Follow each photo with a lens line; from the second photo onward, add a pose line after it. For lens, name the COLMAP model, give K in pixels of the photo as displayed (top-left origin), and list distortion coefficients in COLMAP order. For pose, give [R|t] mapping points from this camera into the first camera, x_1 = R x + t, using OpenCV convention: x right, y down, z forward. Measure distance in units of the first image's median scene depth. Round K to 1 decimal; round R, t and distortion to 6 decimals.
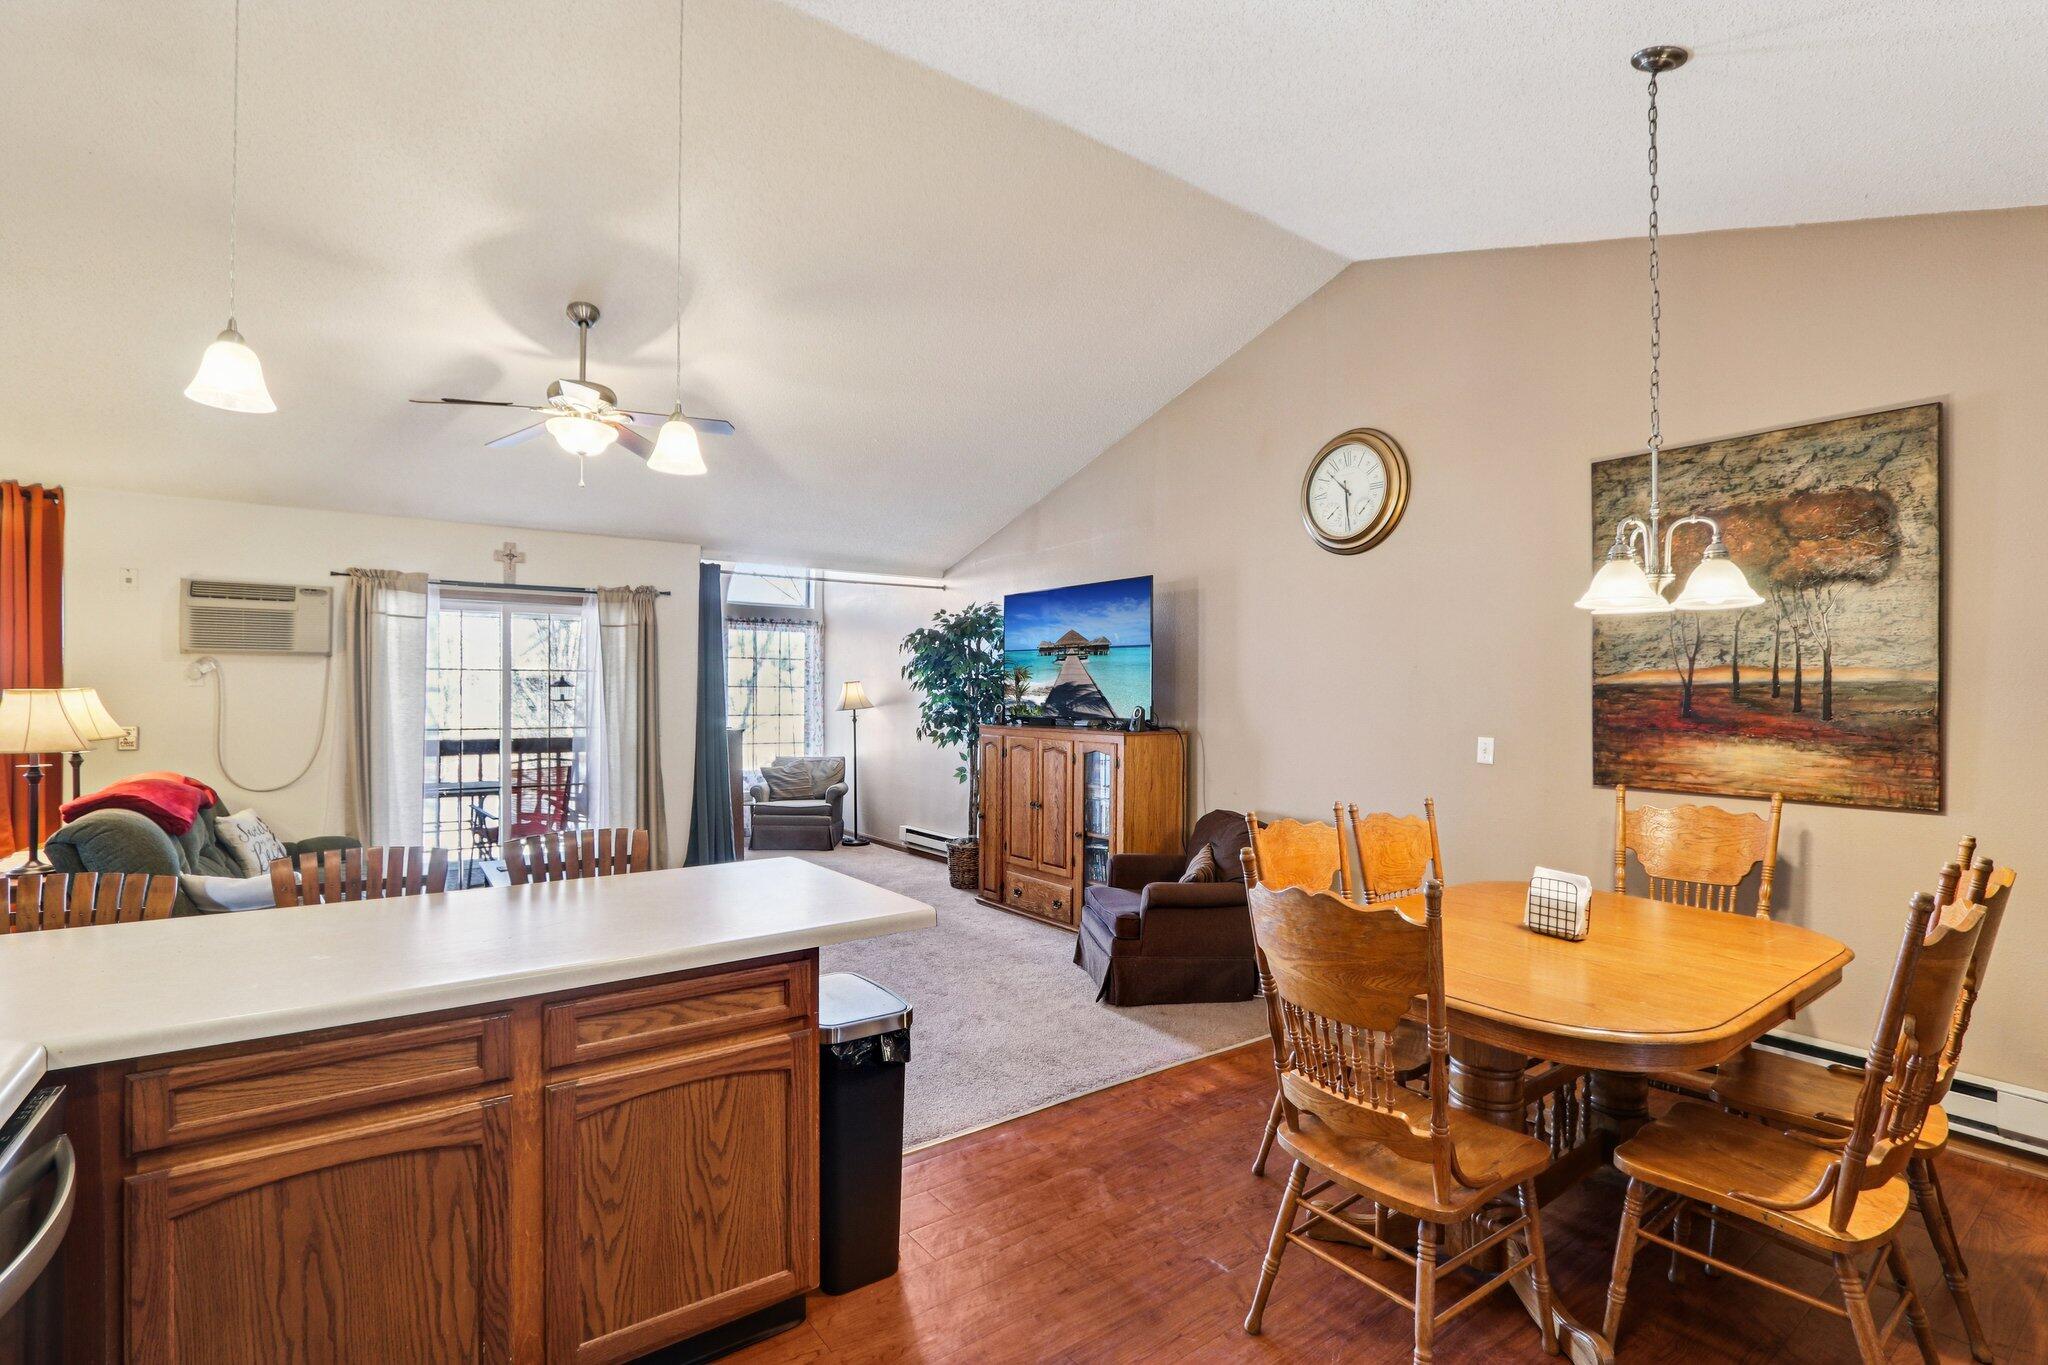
lens RADIAL K [[949.2, 0, 1026.2], [0, 949.2, 693.0], [0, 0, 1]] dist [-0.015192, 0.002568]
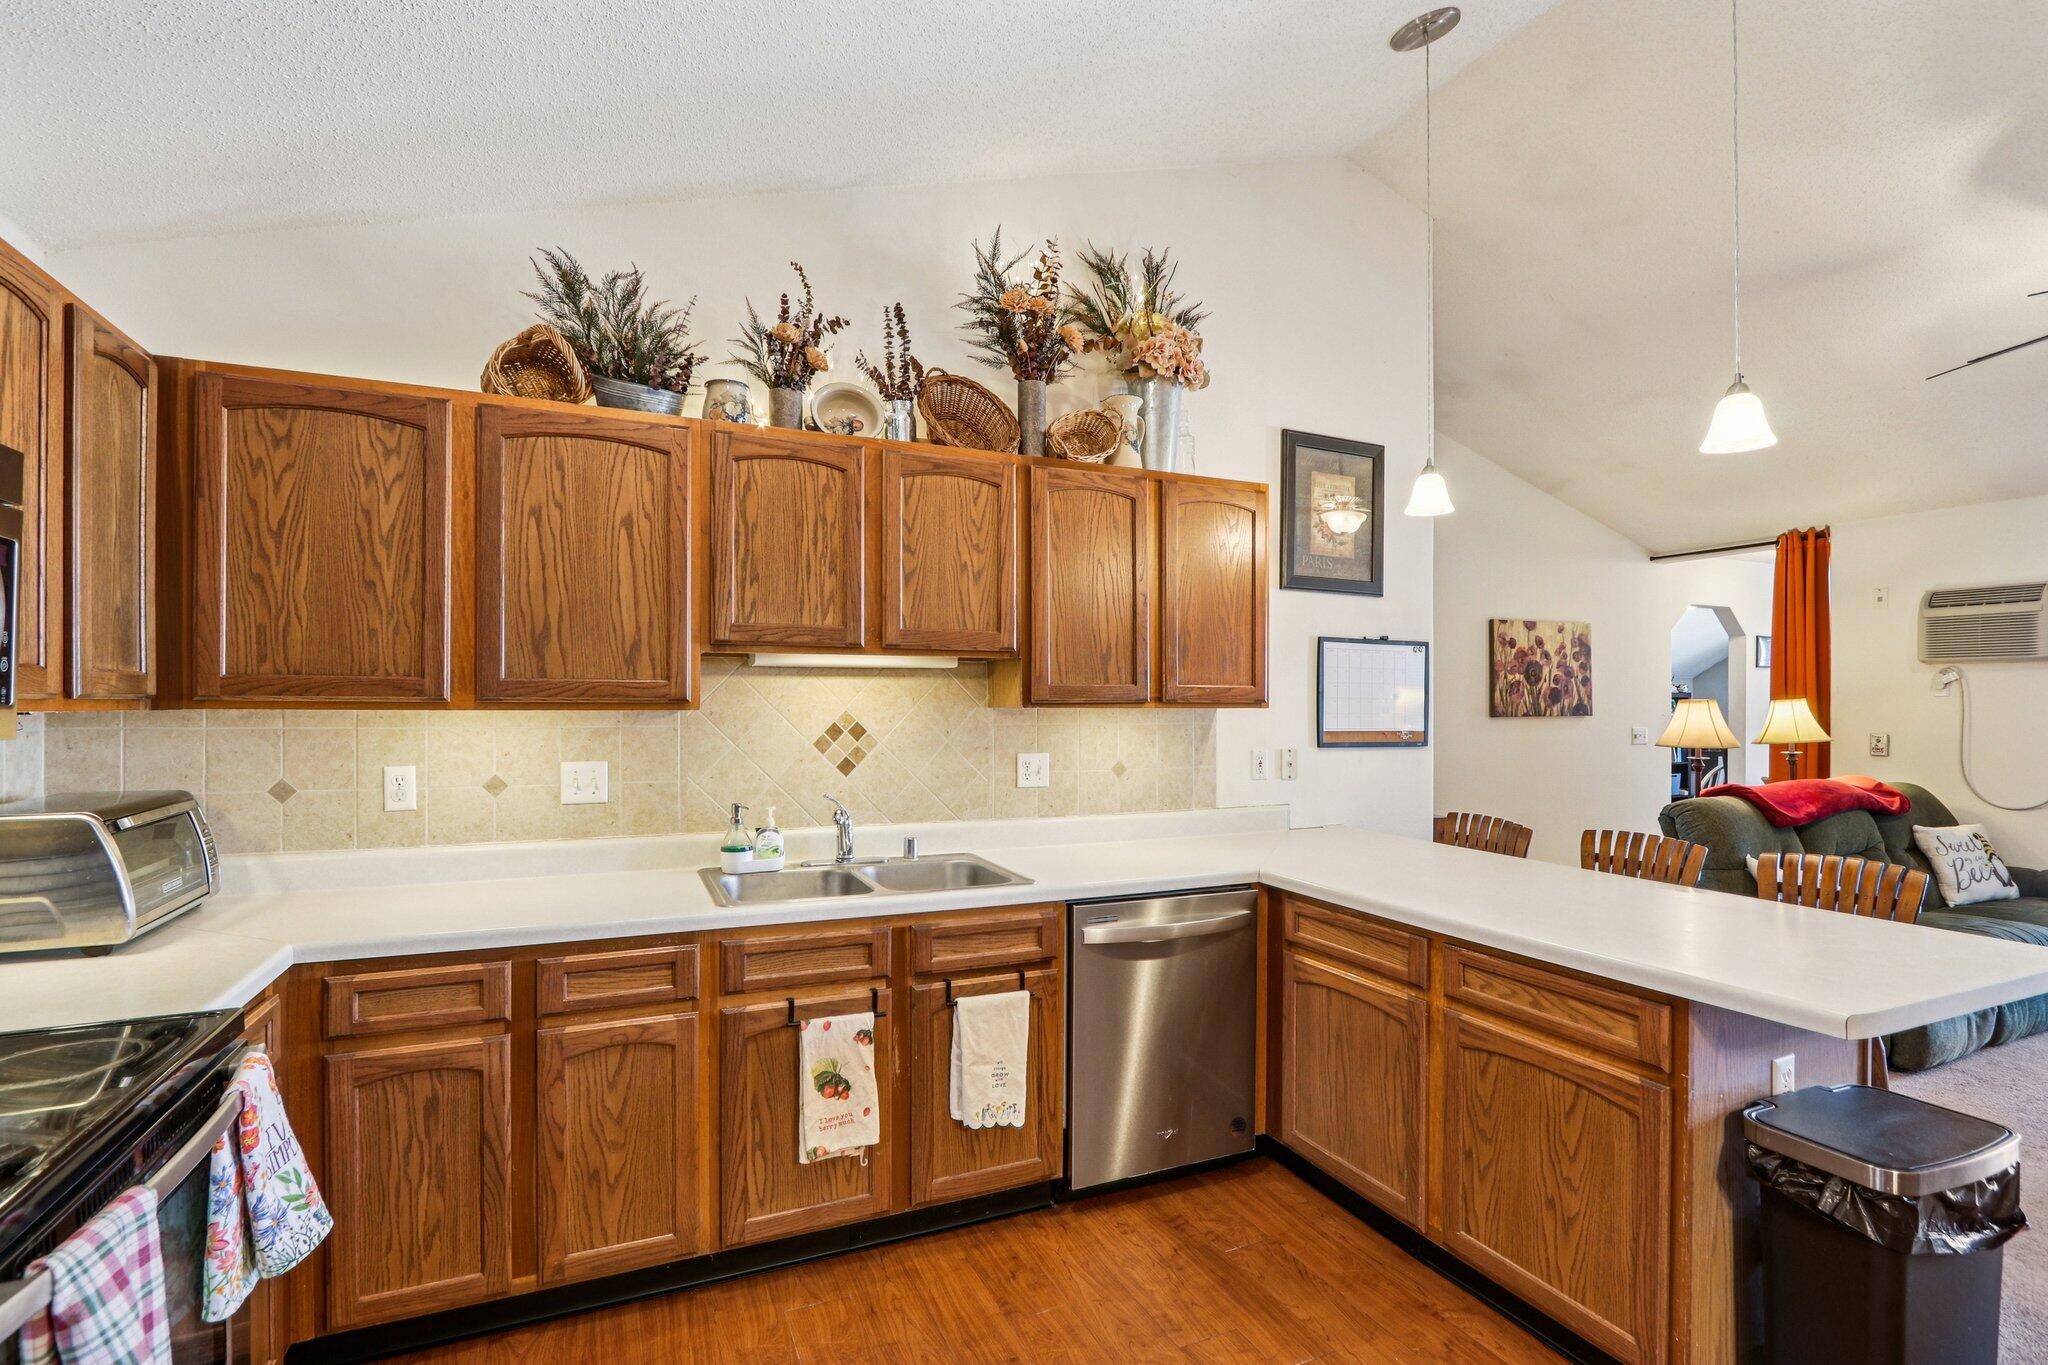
lens RADIAL K [[949.2, 0, 1032.3], [0, 949.2, 700.8], [0, 0, 1]] dist [-0.015192, 0.002568]
pose [[-0.198419, -0.003372, -0.980111, 0.244662], [-0.002844, 0.999992, -0.002864, 0.002540], [0.980113, 0.002219, -0.198427, 0.203137]]
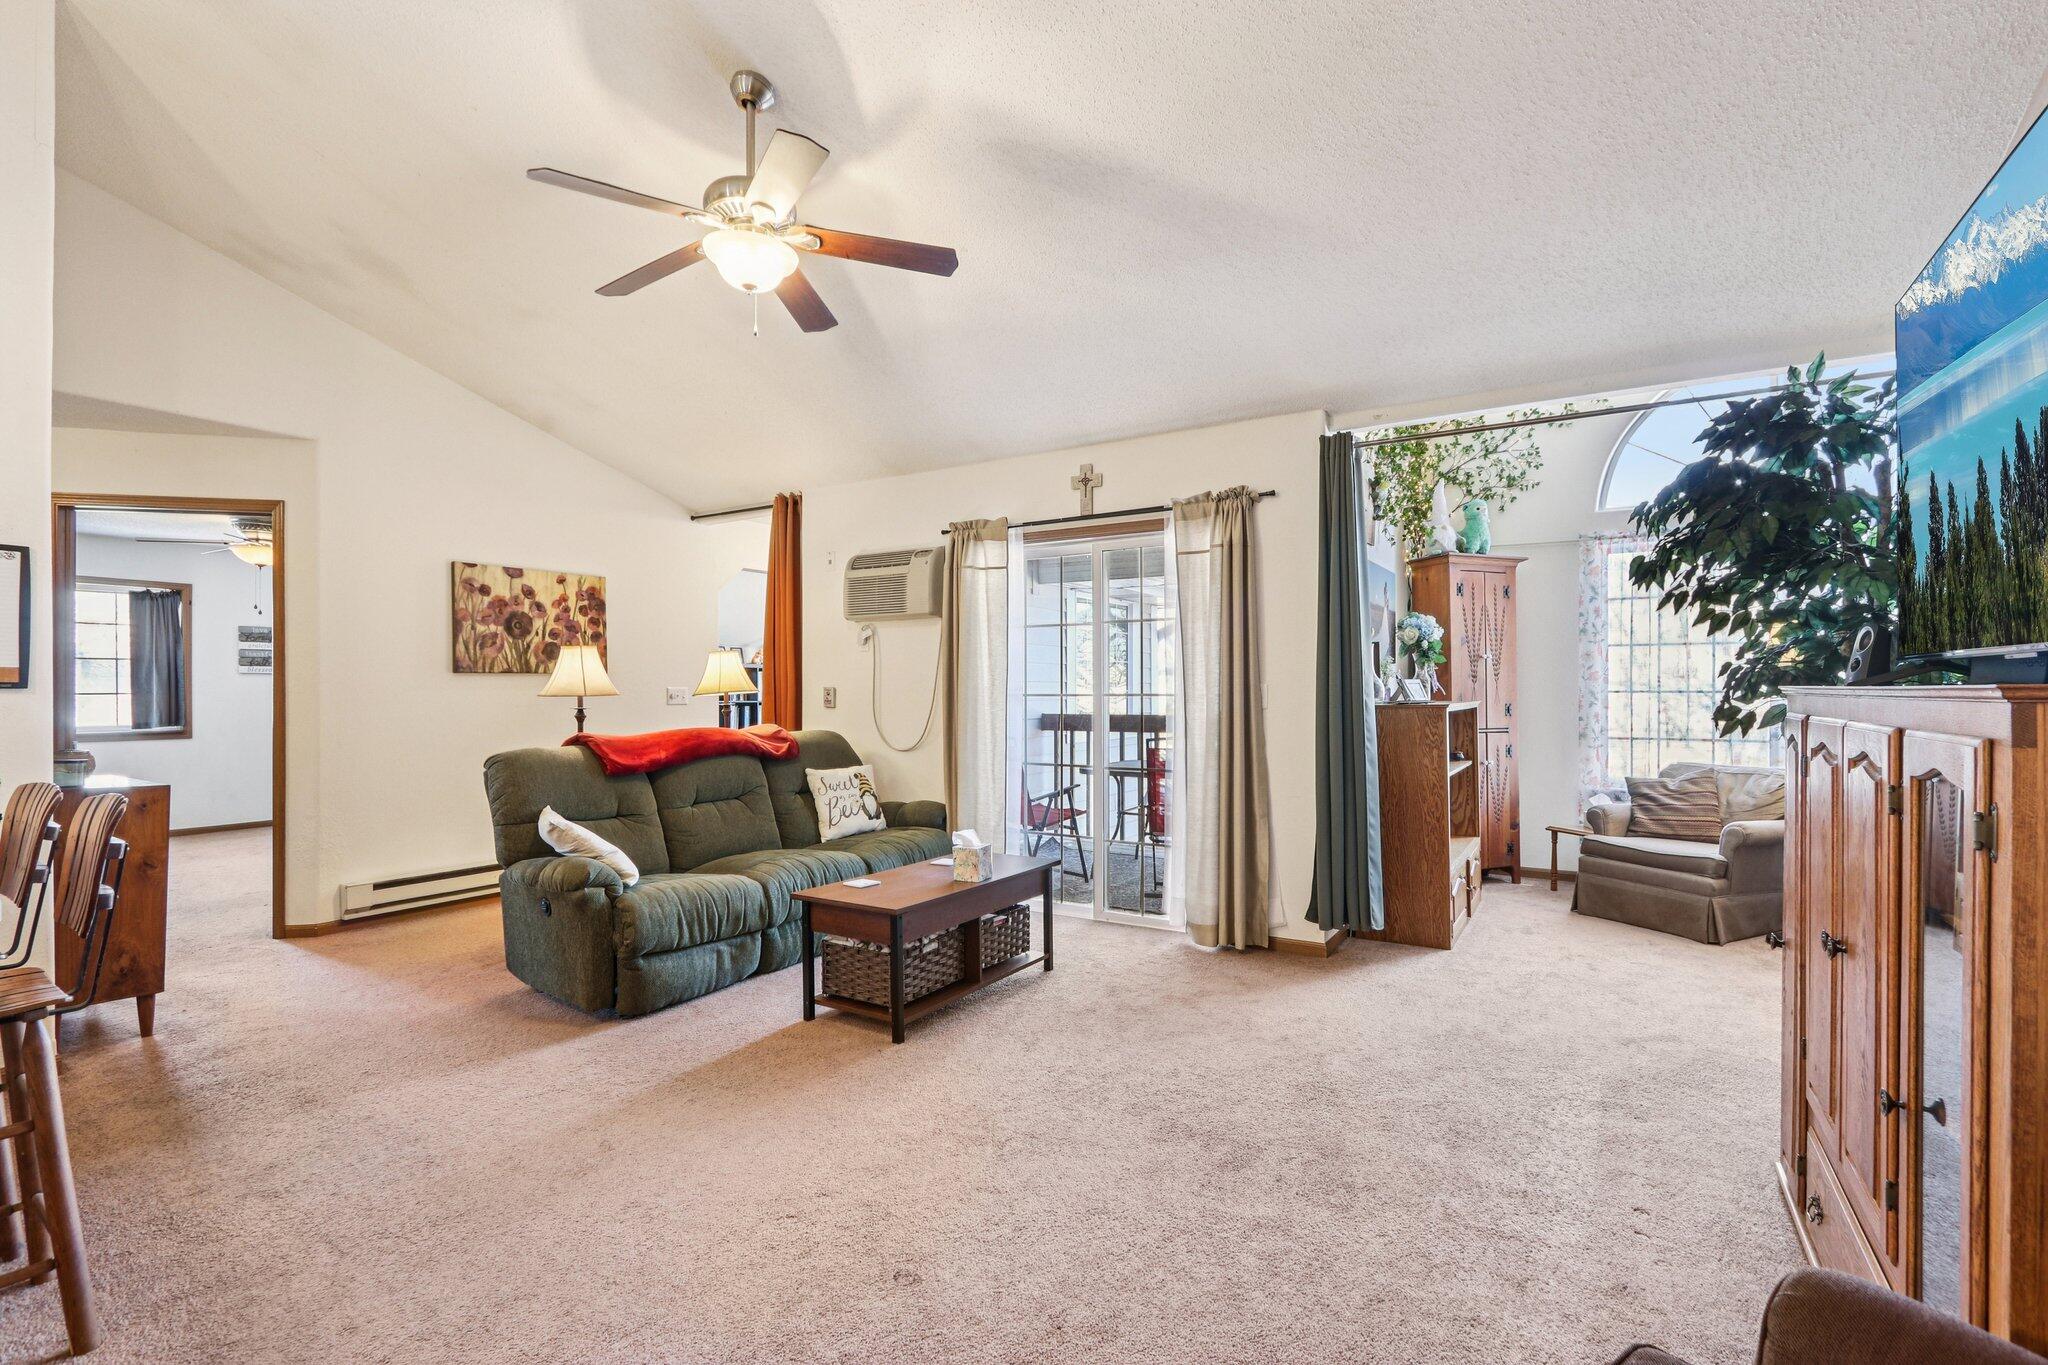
lens RADIAL K [[949.2, 0, 1028.6], [0, 949.2, 694.1], [0, 0, 1]] dist [-0.015192, 0.002568]
pose [[0.373205, -0.001412, -0.927748, 0.183974], [0.004260, 0.999991, 0.000192, 0.036240], [0.927739, -0.004024, 0.373208, 0.632863]]
